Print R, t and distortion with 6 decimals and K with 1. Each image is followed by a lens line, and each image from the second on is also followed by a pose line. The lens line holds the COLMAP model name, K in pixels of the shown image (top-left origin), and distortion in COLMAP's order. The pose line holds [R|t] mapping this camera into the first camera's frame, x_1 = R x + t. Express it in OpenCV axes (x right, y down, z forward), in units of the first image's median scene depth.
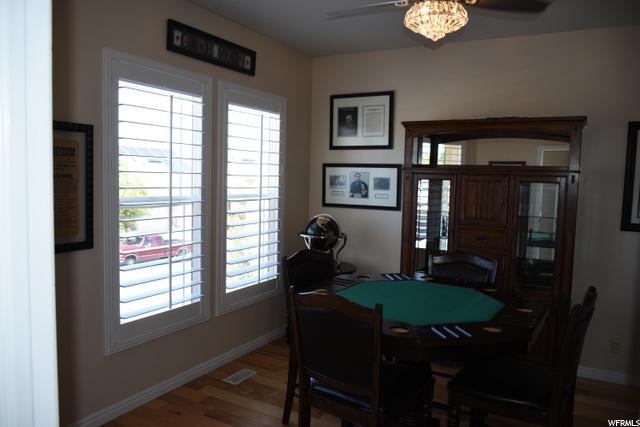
lens RADIAL K [[488.3, 0, 319.4], [0, 488.3, 213.1], [0, 0, 1]] dist [-0.027608, -0.000844]
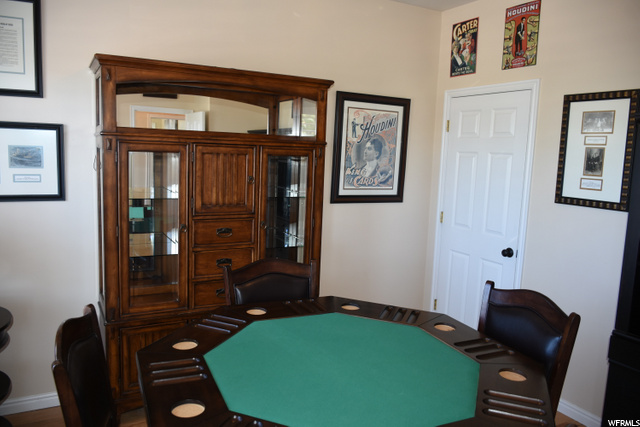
lens RADIAL K [[488.3, 0, 319.9], [0, 488.3, 213.4], [0, 0, 1]] dist [-0.027608, -0.000844]
pose [[0.540204, -0.113704, 0.833817, -0.208889], [0.039464, 0.993163, 0.109866, -0.051129], [-0.840608, -0.026445, 0.540998, 0.472080]]
